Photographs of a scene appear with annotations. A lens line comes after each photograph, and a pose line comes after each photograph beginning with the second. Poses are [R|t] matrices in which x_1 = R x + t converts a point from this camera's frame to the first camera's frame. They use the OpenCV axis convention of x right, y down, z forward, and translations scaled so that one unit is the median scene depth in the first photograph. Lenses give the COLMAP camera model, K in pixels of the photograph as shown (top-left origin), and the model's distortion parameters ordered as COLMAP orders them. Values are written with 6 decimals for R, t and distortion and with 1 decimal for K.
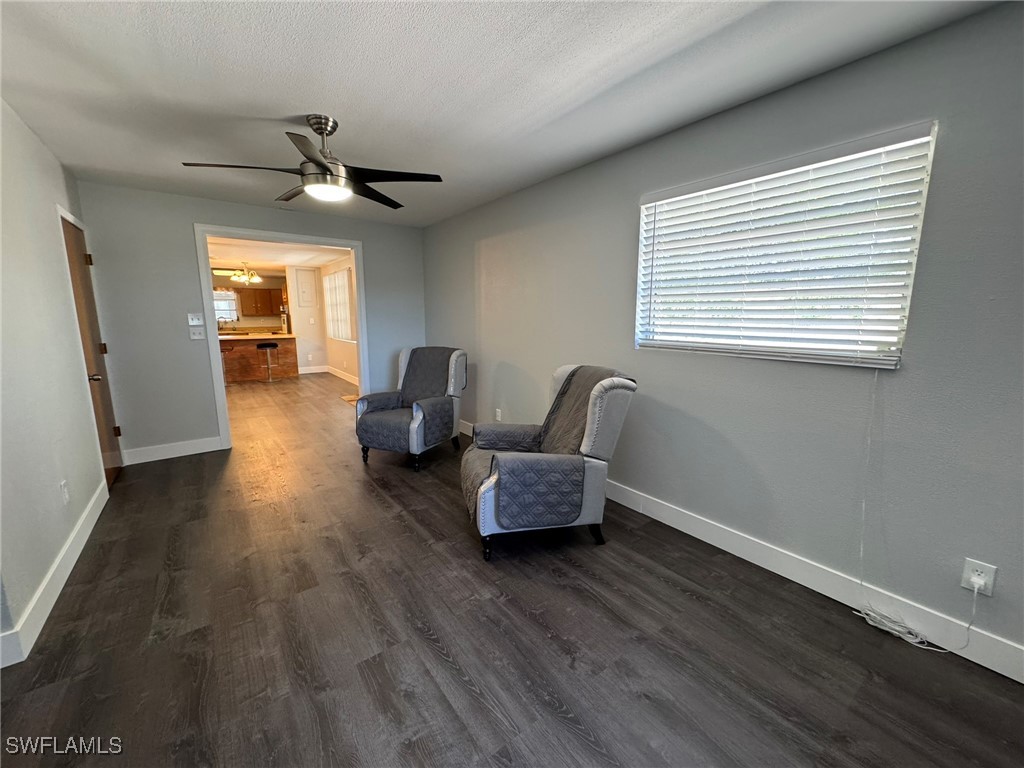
lens RADIAL K [[409.1, 0, 512.3], [0, 409.1, 383.4], [0, 0, 1]] dist [-0.004321, -0.000105]
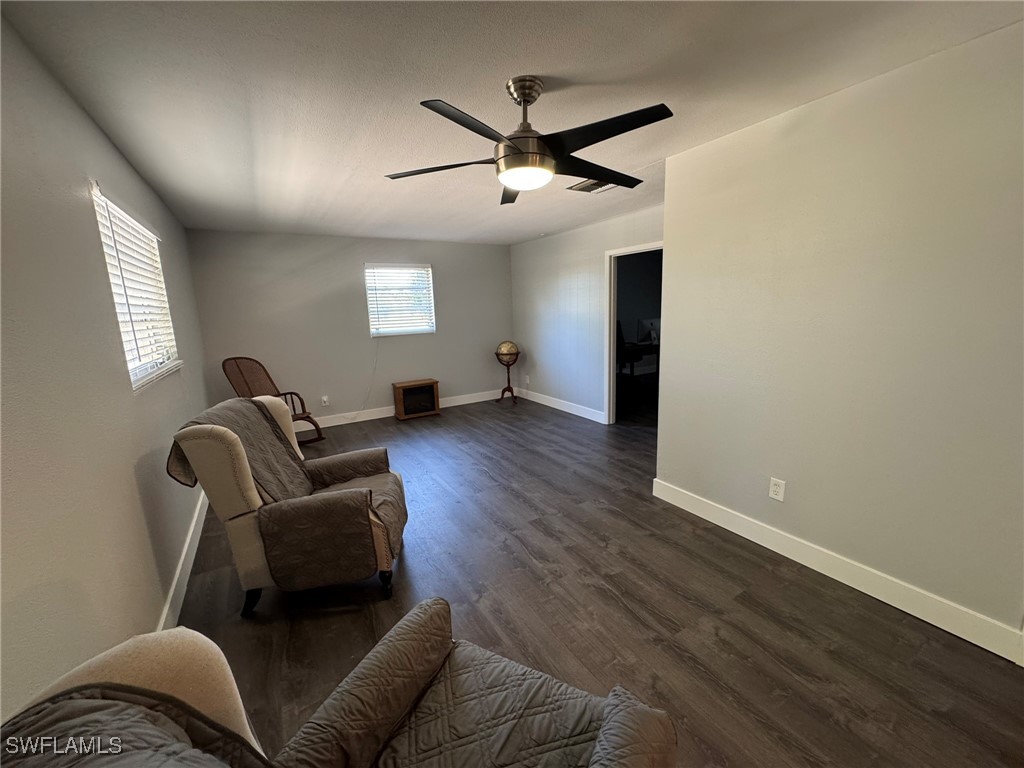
lens RADIAL K [[409.1, 0, 512.7], [0, 409.1, 384.7], [0, 0, 1]] dist [-0.004321, -0.000105]
pose [[-0.995010, 0.009246, 0.099341, -0.553979], [0.043866, 0.934840, 0.352349, -0.420276], [-0.089610, 0.354948, -0.930581, 2.083796]]
